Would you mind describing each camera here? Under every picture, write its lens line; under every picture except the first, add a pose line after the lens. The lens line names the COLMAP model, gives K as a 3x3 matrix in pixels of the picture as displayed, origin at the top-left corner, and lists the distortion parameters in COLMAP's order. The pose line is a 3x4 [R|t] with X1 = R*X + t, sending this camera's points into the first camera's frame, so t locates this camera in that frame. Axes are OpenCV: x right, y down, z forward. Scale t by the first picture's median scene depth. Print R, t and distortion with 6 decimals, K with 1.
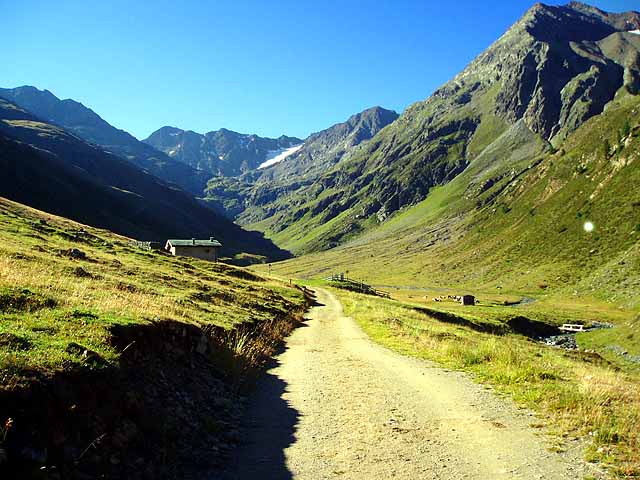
lens RADIAL K [[702.2, 0, 342.2], [0, 702.2, 240.2], [0, 0, 1]] dist [-0.059852, 0.012502]
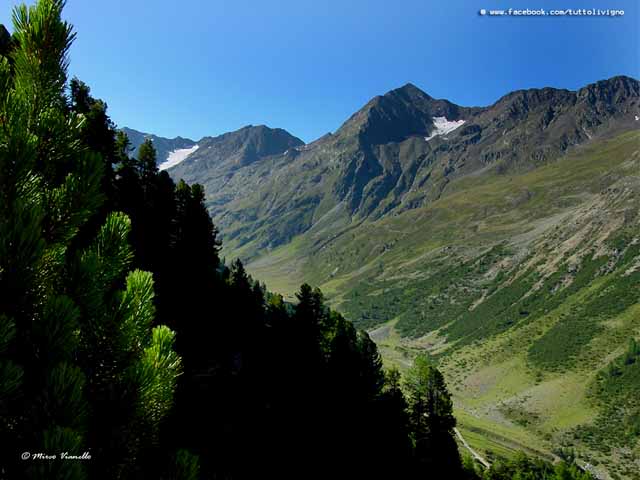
lens RADIAL K [[702.2, 0, 342.2], [0, 702.2, 240.2], [0, 0, 1]] dist [-0.059852, 0.012502]
pose [[0.981571, 0.062710, 0.180514, -0.082954], [-0.066706, 0.997642, 0.016145, -0.083135], [-0.179076, -0.027889, 0.983440, -0.828747]]
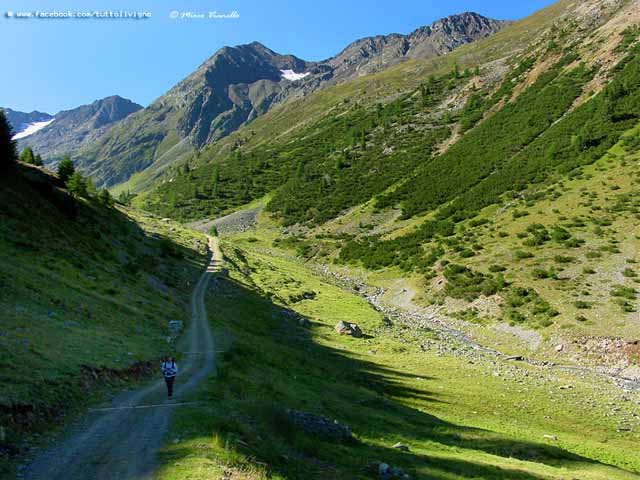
lens RADIAL K [[603.0, 0, 320.0], [0, 603.0, 240.0], [0, 0, 1]] dist [-0.195203, 0.192540]
pose [[0.928148, 0.013651, 0.371961, 0.008543], [-0.035727, 0.997980, 0.052522, -0.001712], [-0.370493, -0.062038, 0.926761, -0.466361]]
